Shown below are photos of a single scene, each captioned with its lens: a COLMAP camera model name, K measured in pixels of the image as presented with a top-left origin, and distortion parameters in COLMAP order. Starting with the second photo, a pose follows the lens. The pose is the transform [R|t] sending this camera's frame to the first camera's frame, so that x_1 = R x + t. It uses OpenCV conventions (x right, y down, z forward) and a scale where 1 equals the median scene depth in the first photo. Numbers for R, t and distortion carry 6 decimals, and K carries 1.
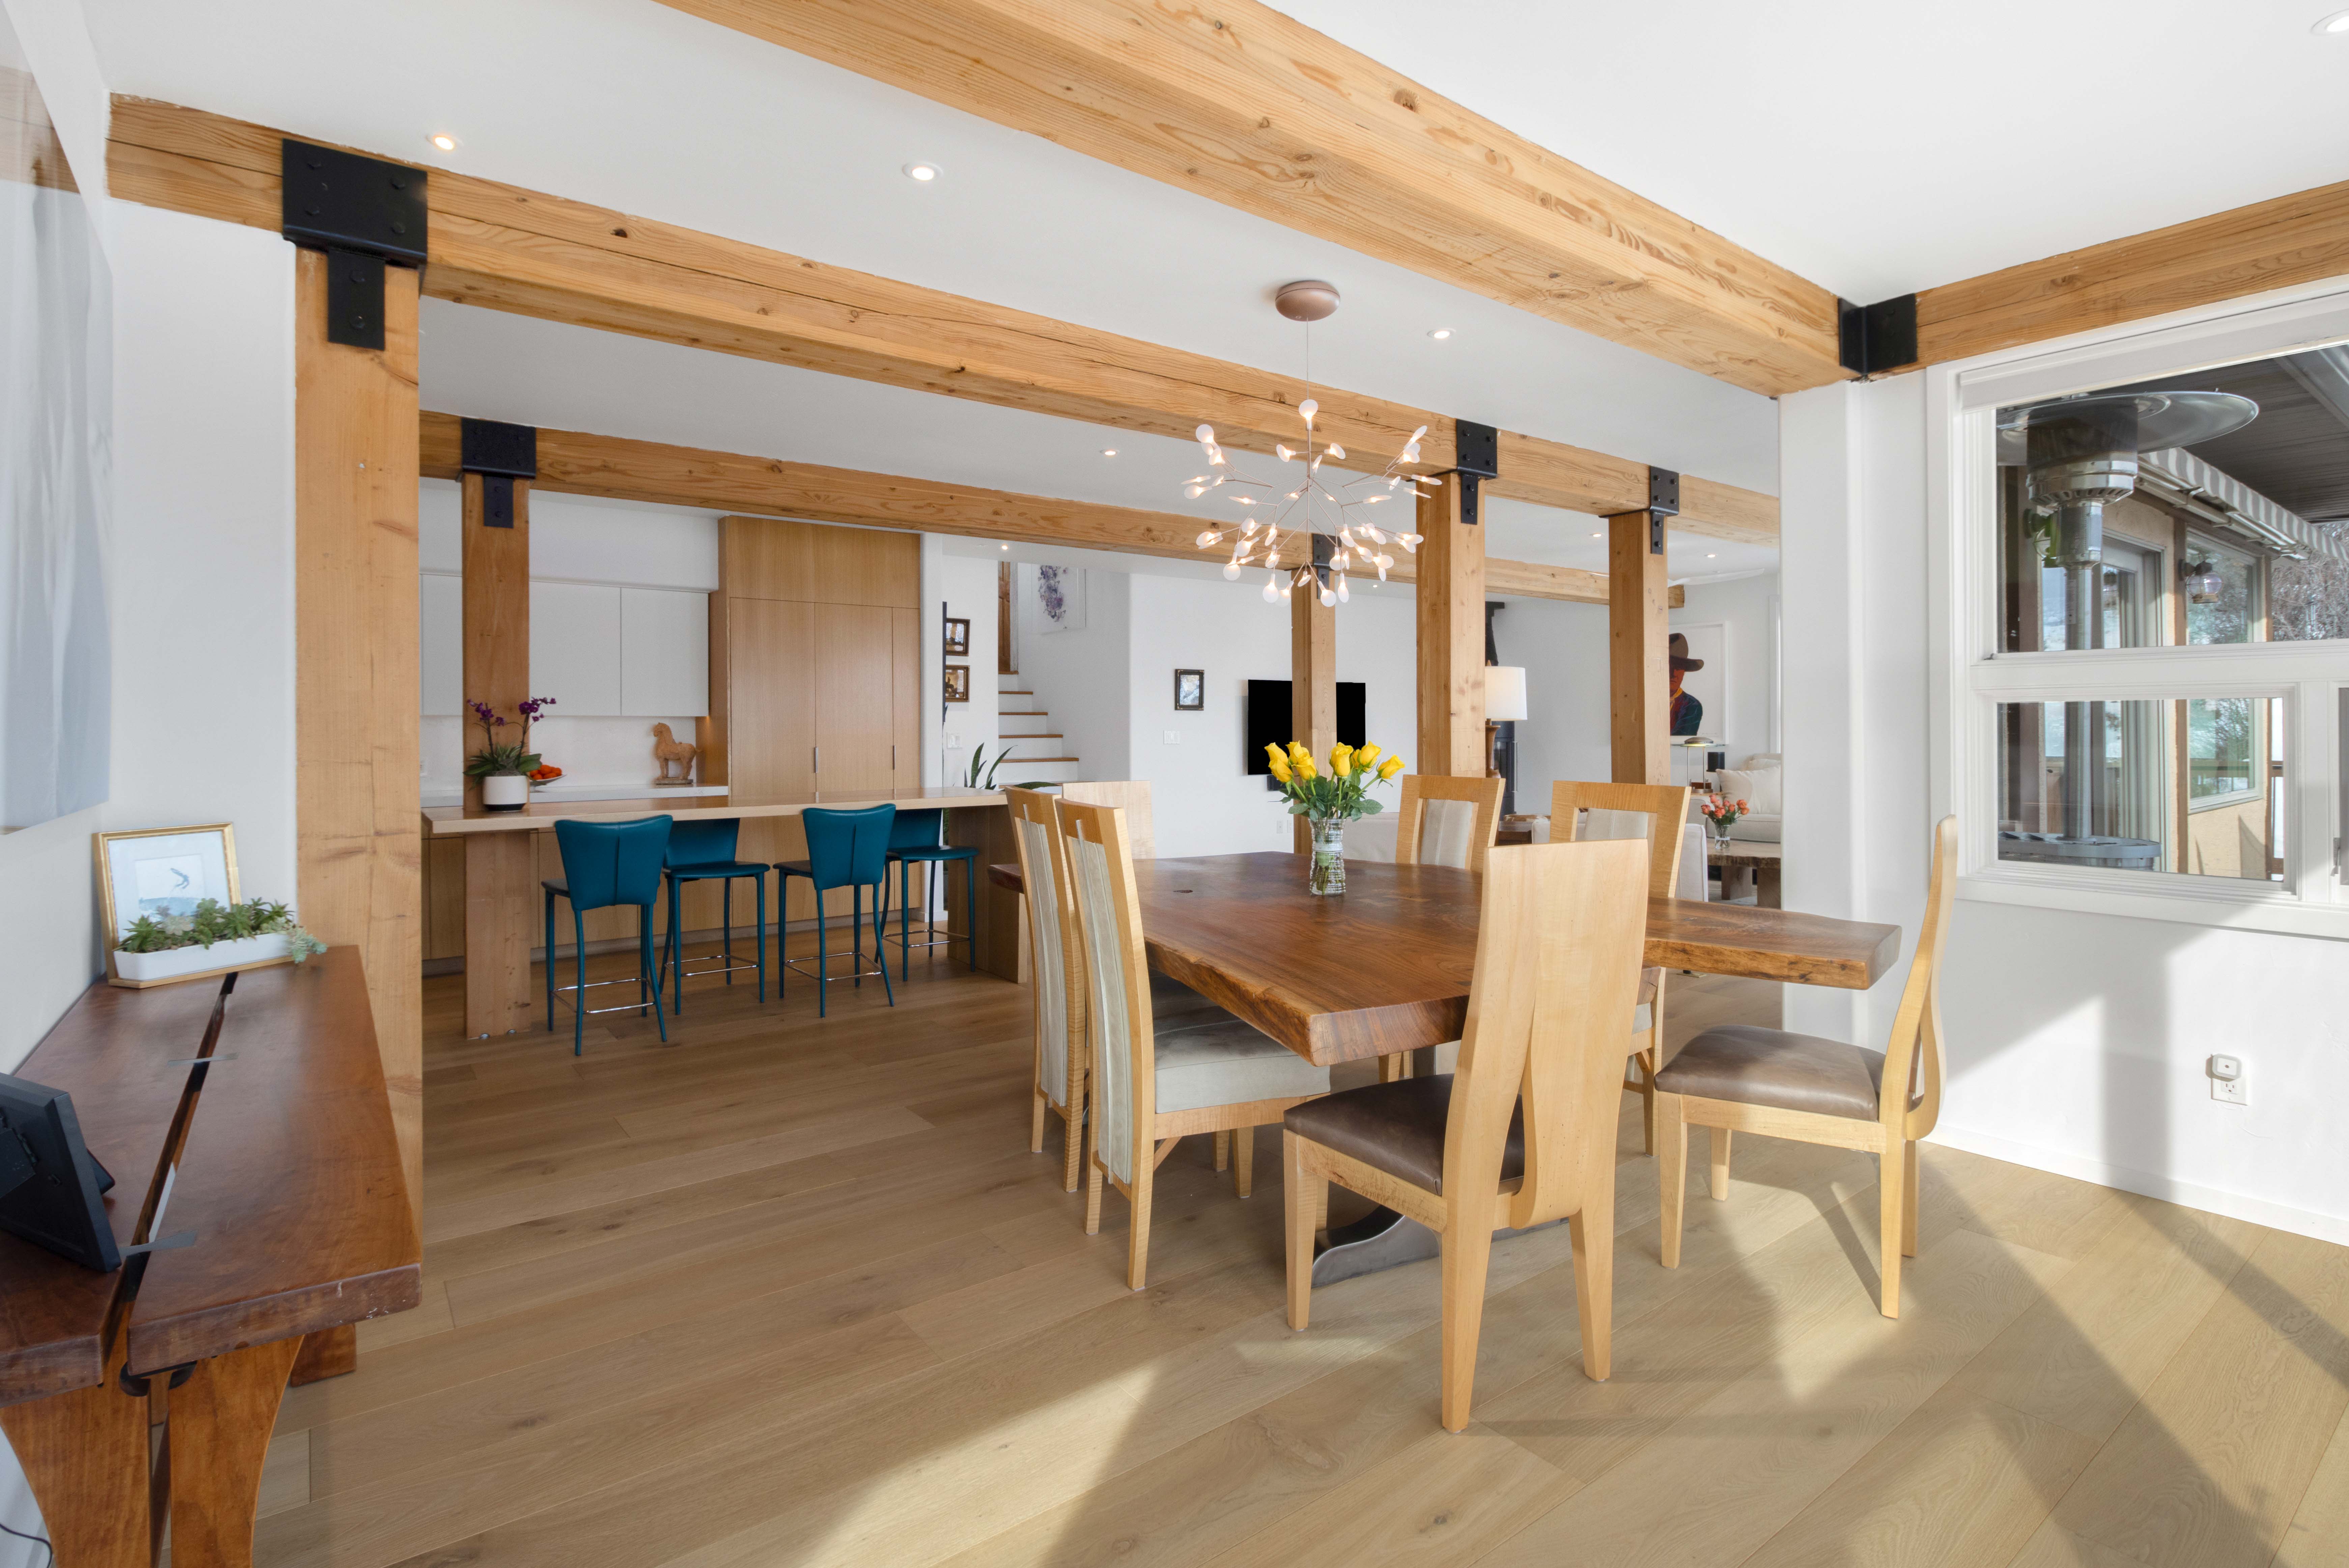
lens RADIAL K [[1108.9, 0, 1159.2], [0, 1108.9, 737.7], [0, 0, 1]] dist [0.004128, -0.019418]
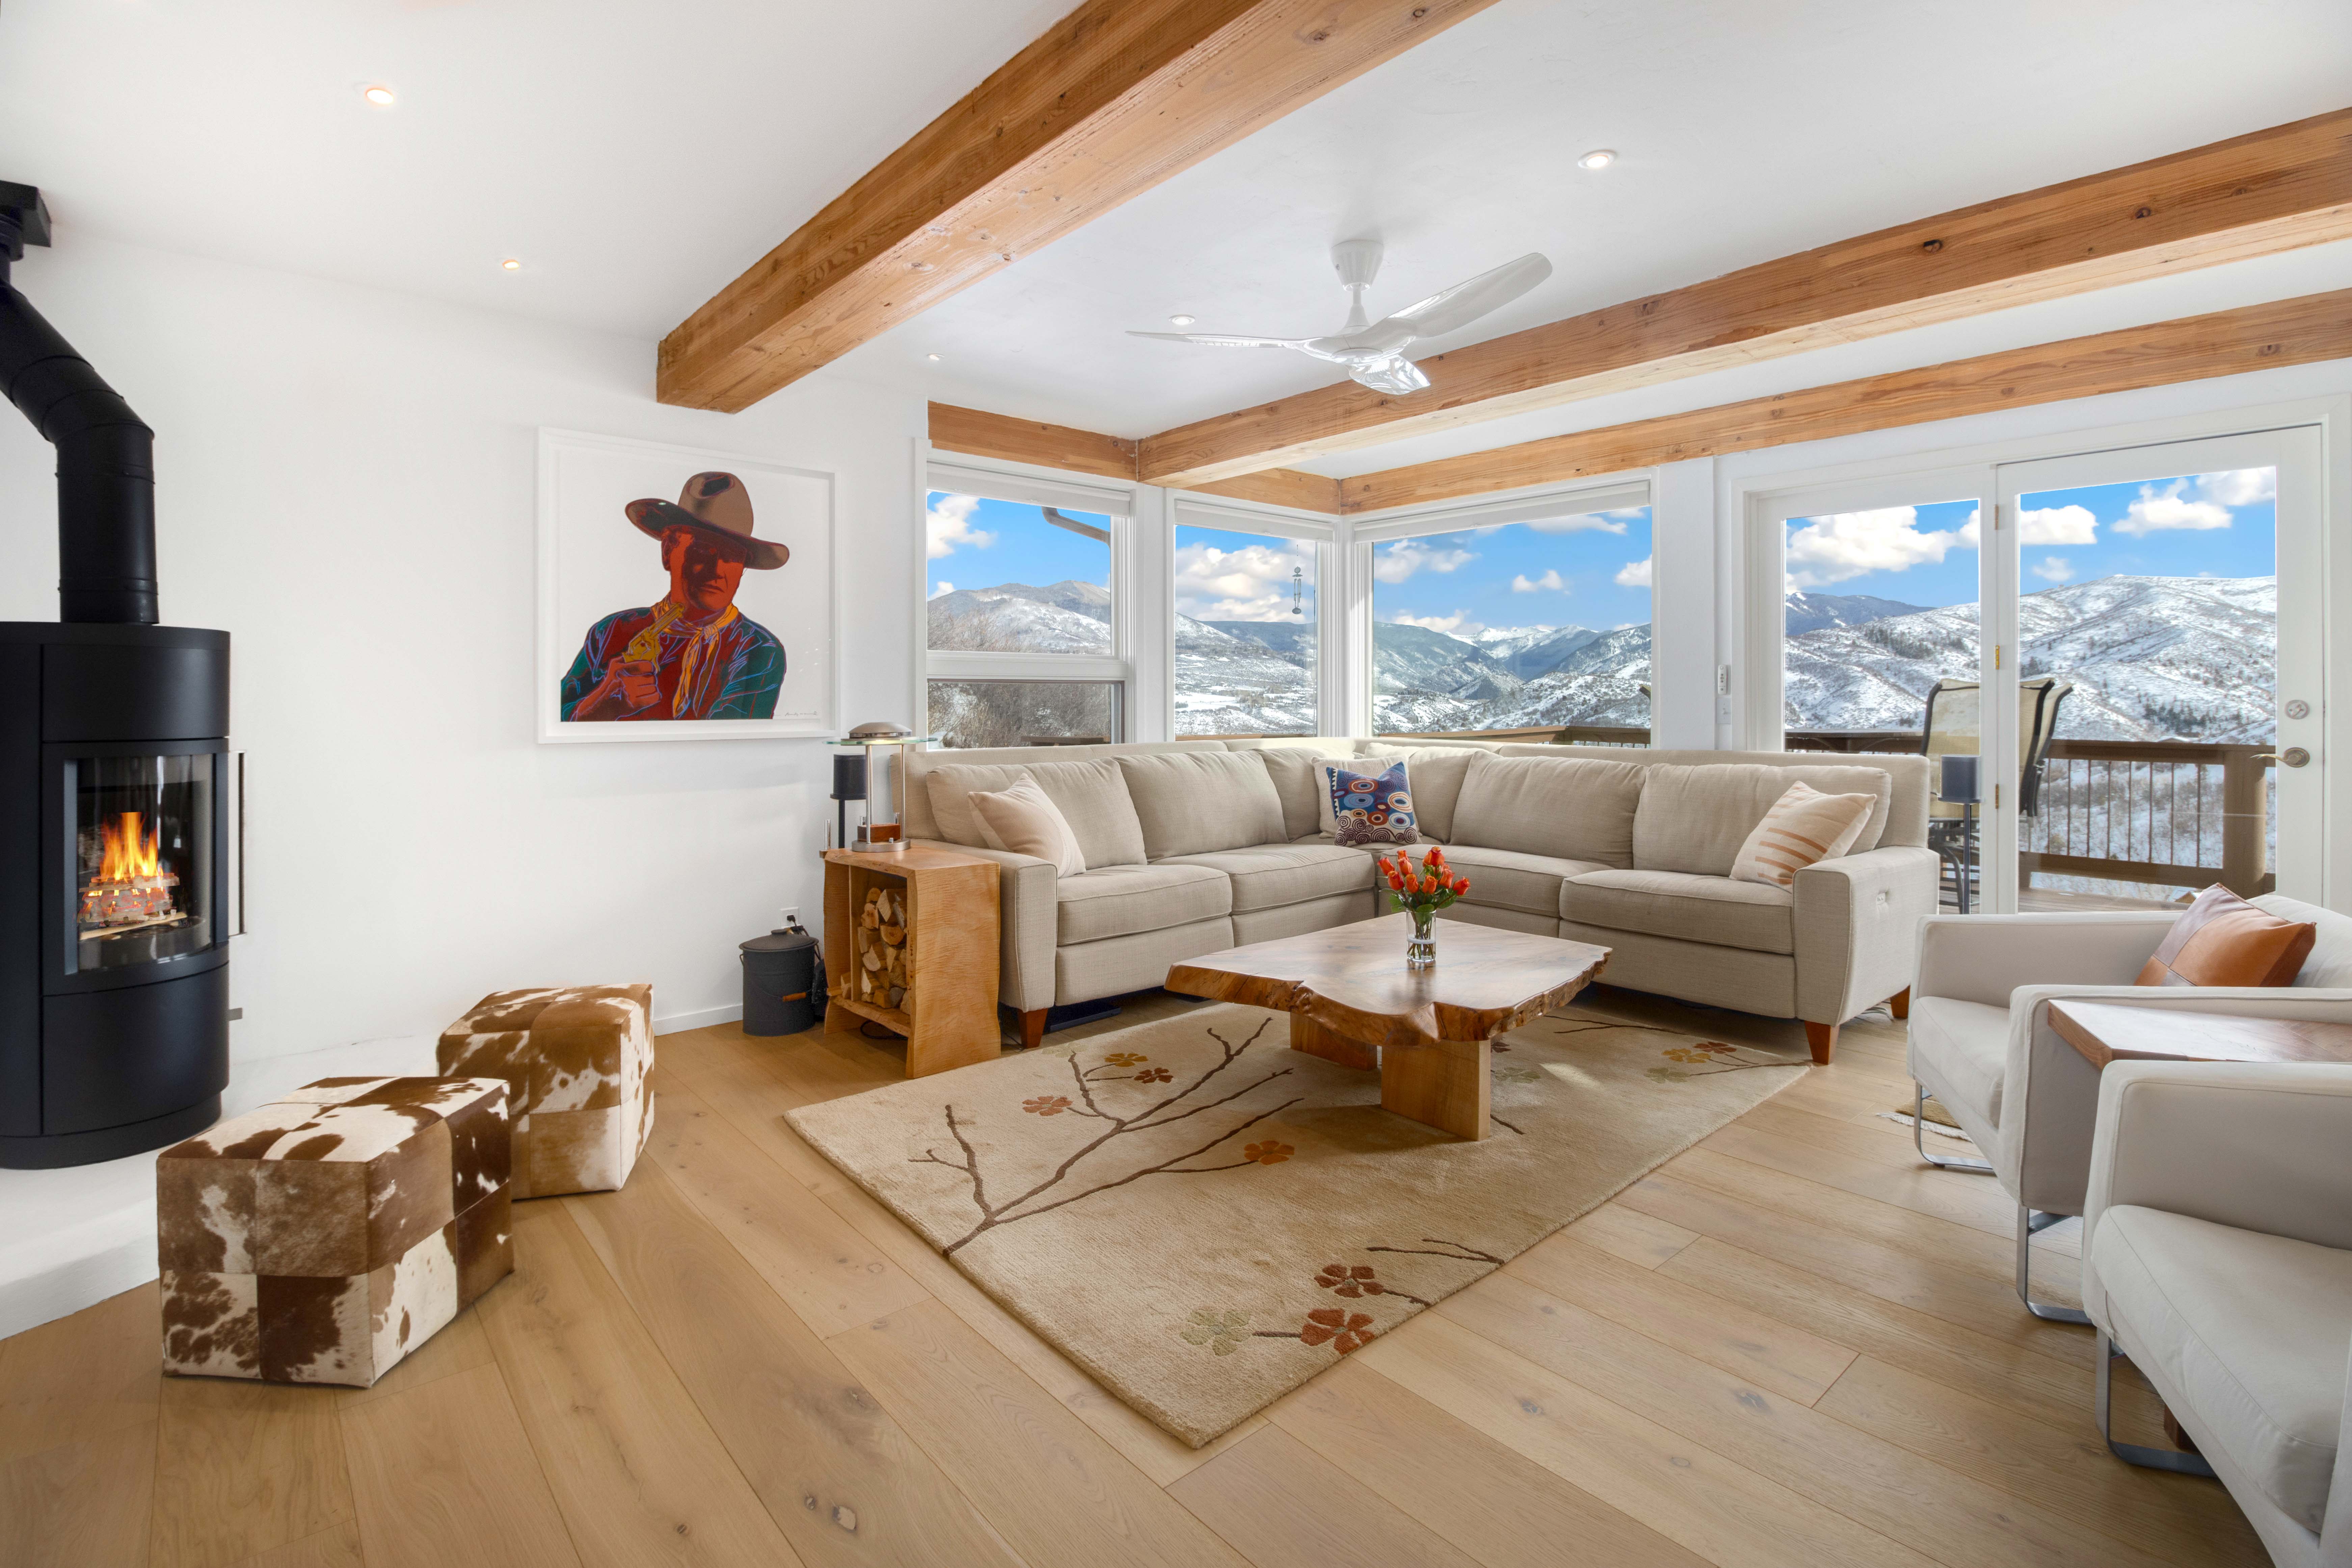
lens RADIAL K [[1110.4, 0, 1160.7], [0, 1110.4, 737.6], [0, 0, 1]] dist [0.004128, -0.019418]
pose [[-0.082120, -0.033560, 0.996057, 0.042070], [0.000756, 0.999430, 0.033736, -0.010504], [-0.996622, 0.003524, -0.082048, 1.015952]]
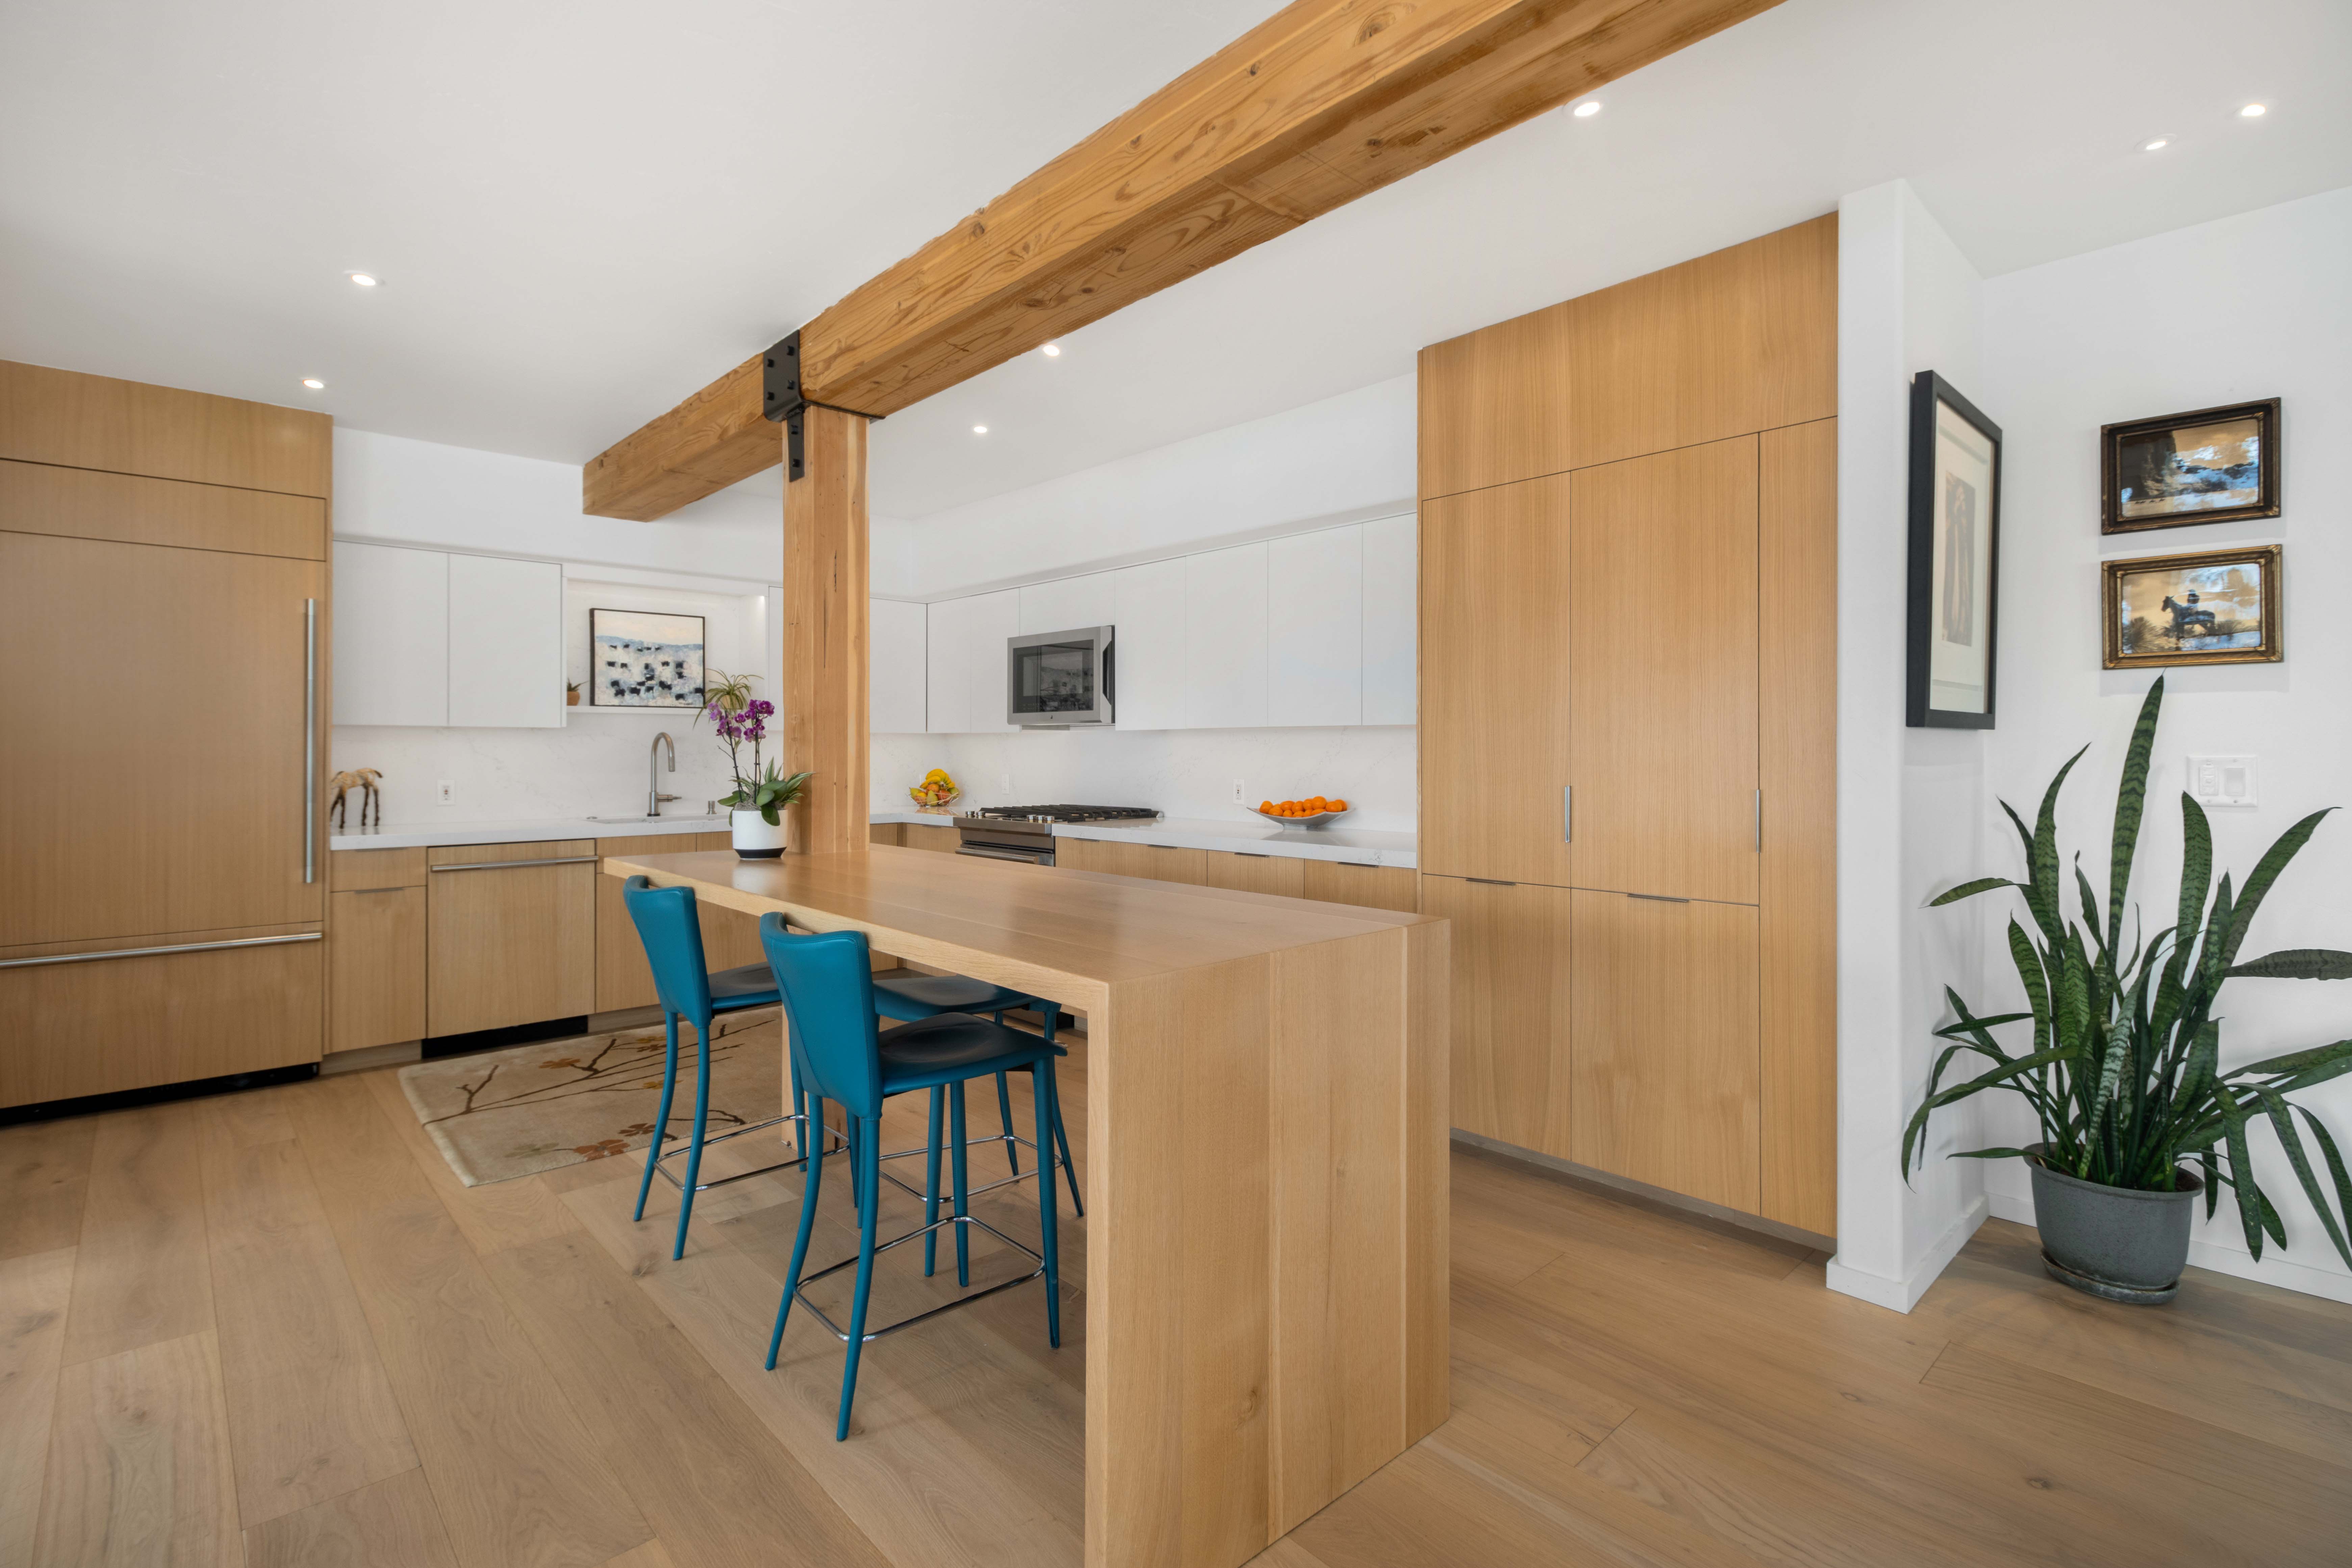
lens RADIAL K [[1110.3, 0, 1160.7], [0, 1110.3, 737.6], [0, 0, 1]] dist [0.004128, -0.019418]
pose [[0.109468, -0.004551, -0.993980, 0.099502], [-0.005364, 0.999972, -0.005169, -0.006533], [0.993976, 0.005898, 0.109441, 0.632244]]
